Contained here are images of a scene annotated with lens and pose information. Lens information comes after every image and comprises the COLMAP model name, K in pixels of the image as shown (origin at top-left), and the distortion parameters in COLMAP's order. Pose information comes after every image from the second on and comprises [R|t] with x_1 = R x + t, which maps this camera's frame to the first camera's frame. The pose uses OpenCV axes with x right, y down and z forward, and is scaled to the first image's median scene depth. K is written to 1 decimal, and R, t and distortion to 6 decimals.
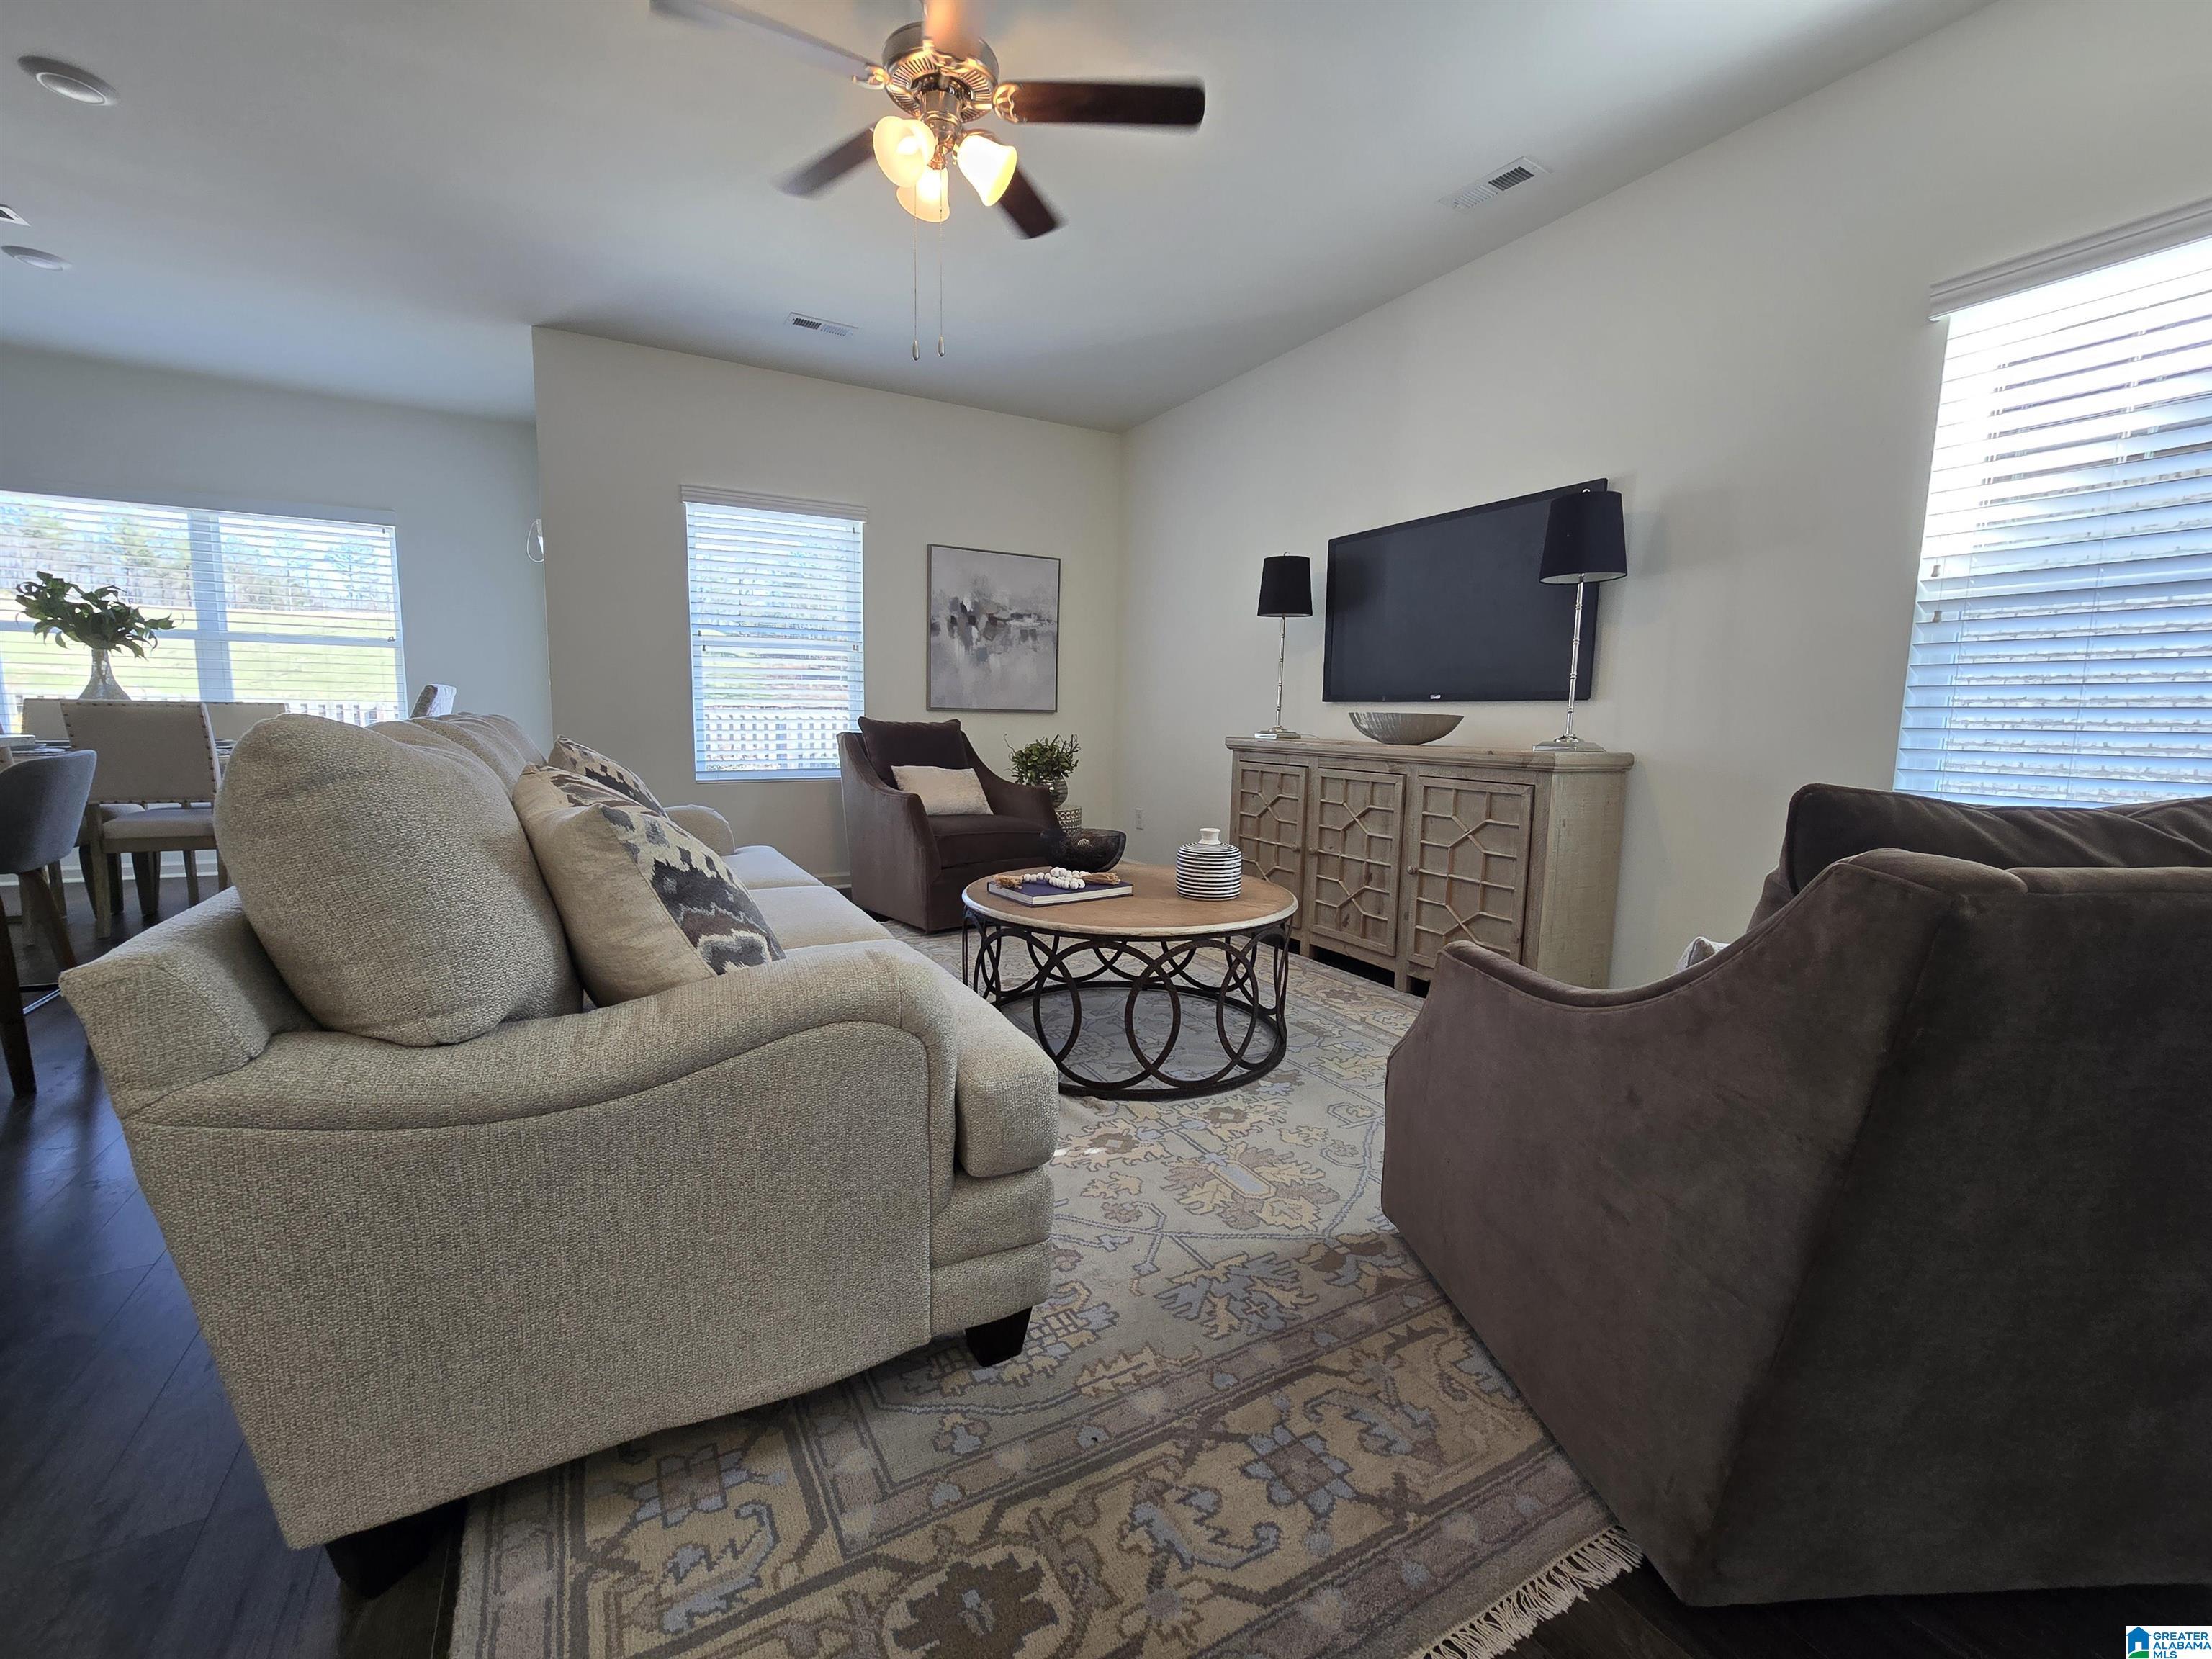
lens RADIAL K [[905.8, 0, 1094.8], [0, 905.8, 829.5], [0, 0, 1]] dist [-0.003782, 0.000736]
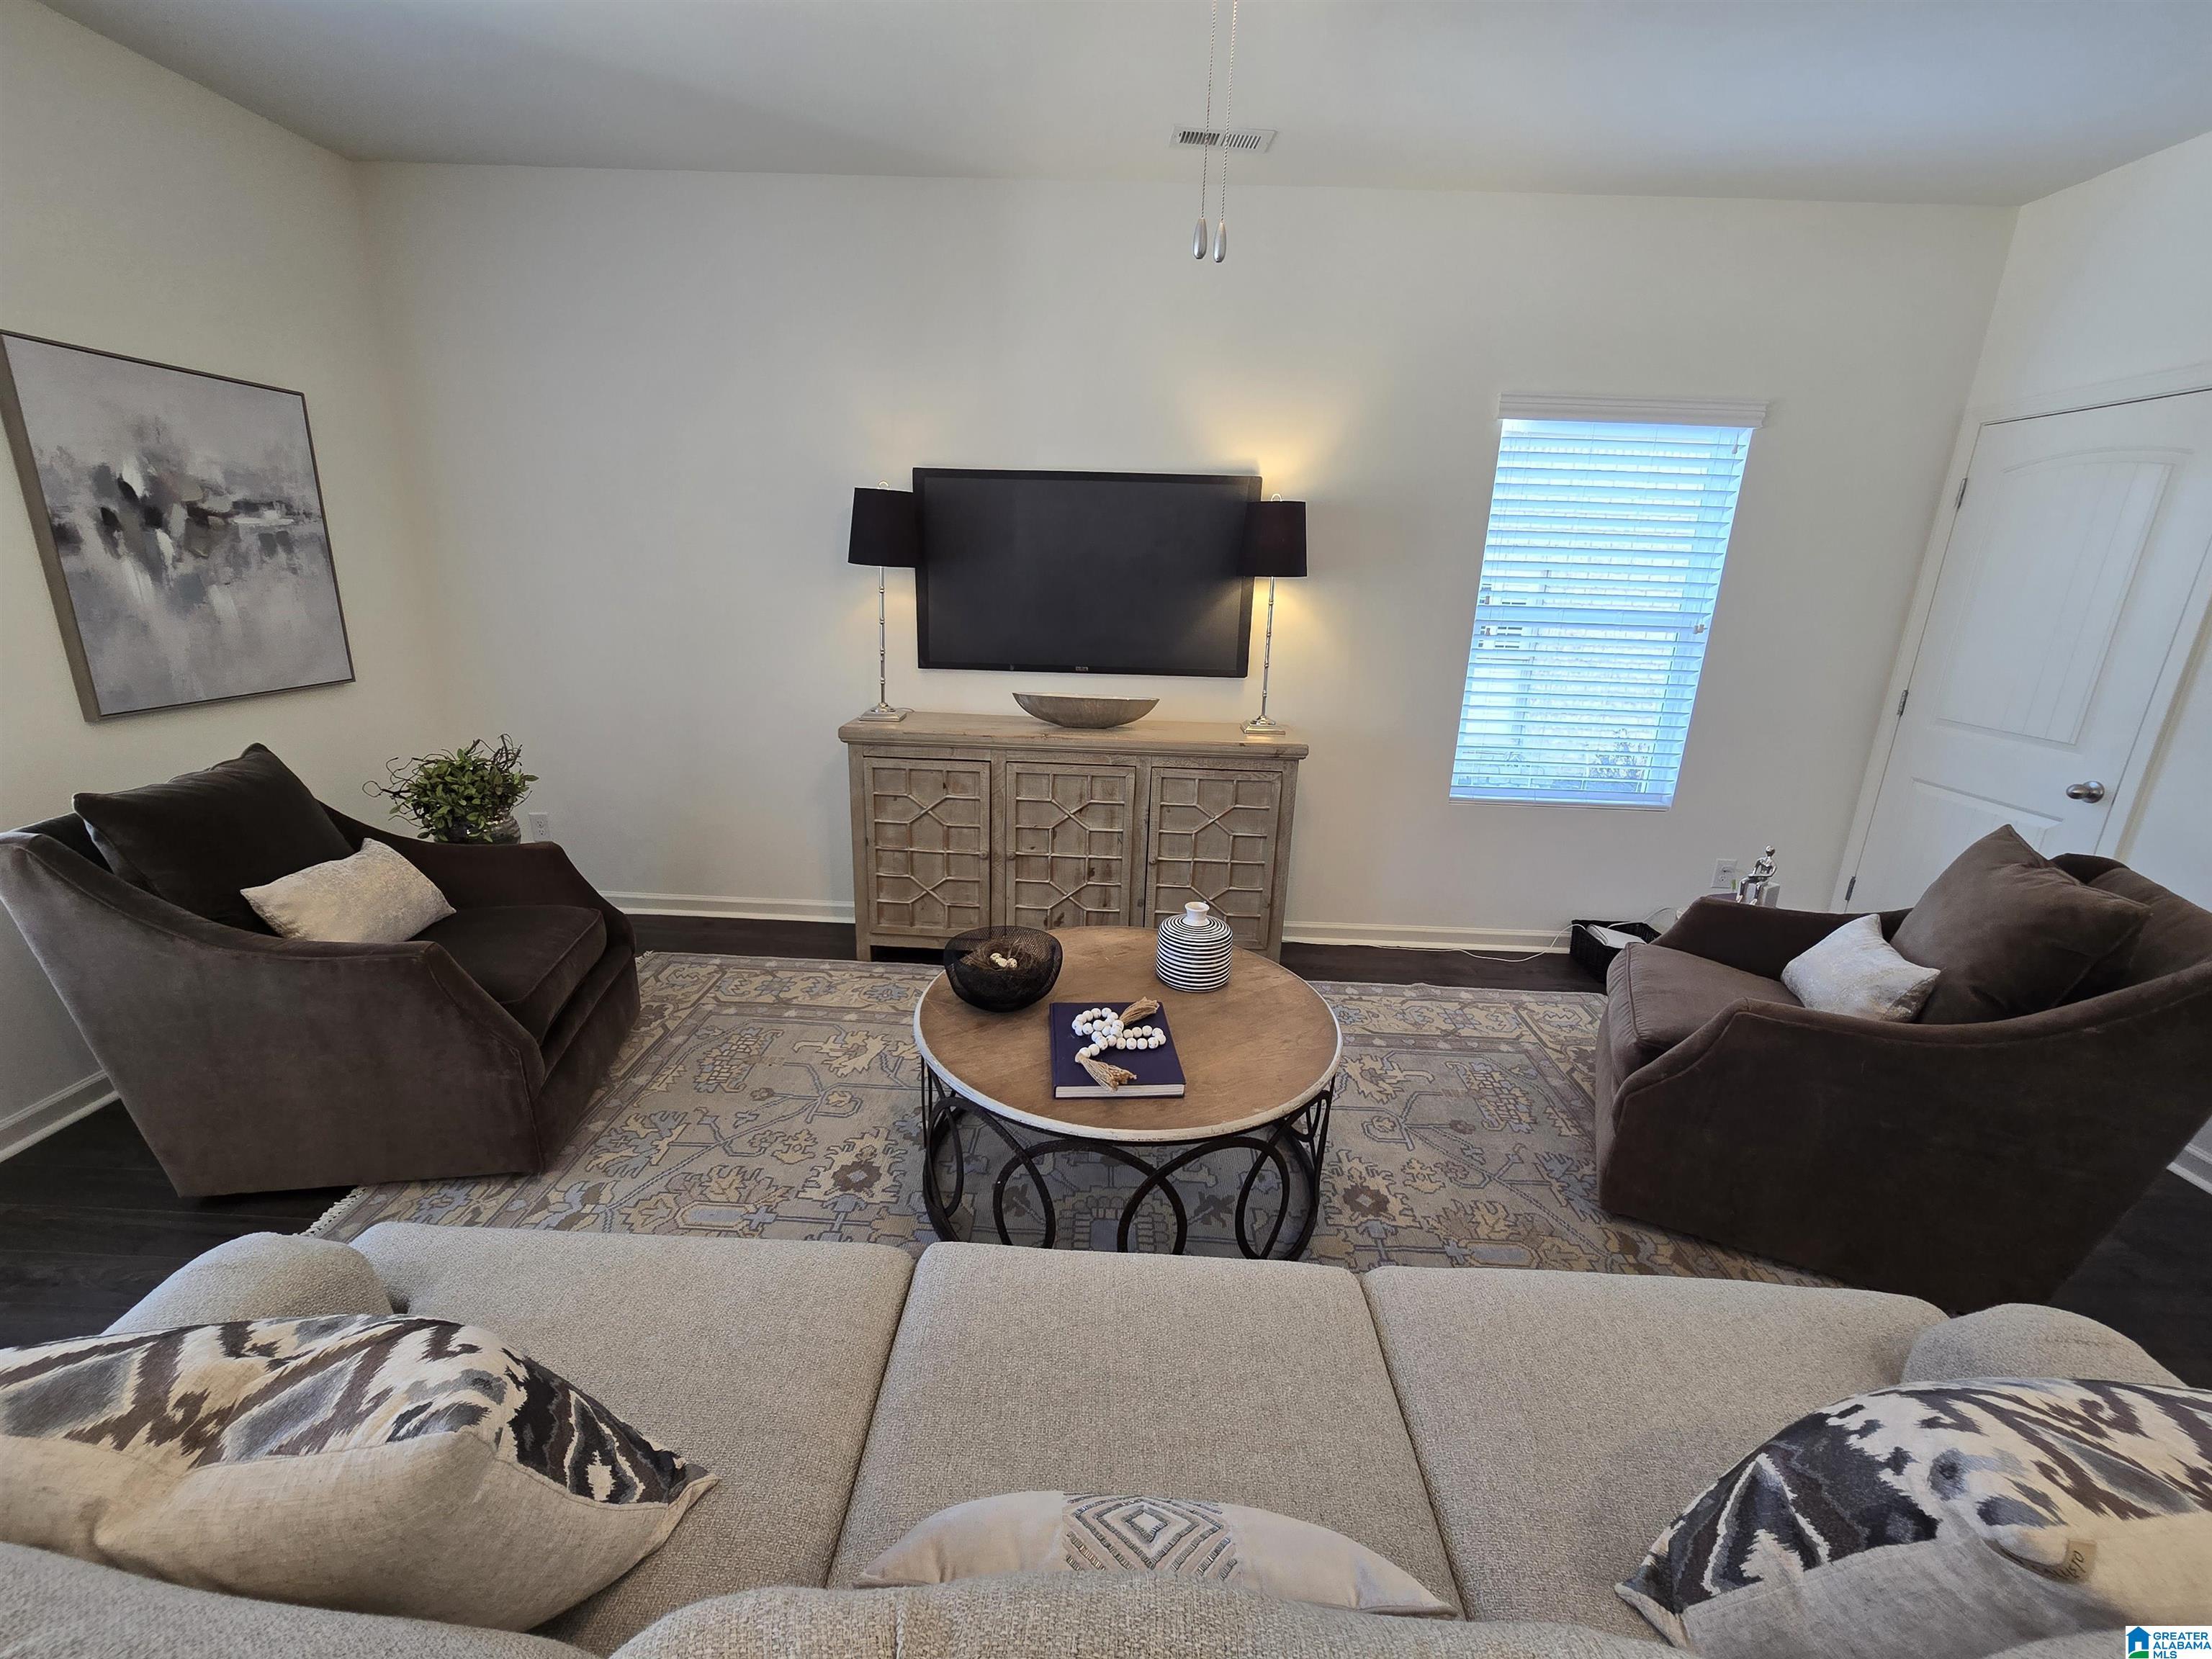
lens RADIAL K [[905.8, 0, 1099.0], [0, 905.8, 824.1], [0, 0, 1]] dist [-0.003782, 0.000736]
pose [[0.511003, -0.240618, 0.825214, -0.393043], [0.084670, 0.969443, 0.230241, -0.181197], [-0.855398, -0.047783, 0.515762, 0.420361]]
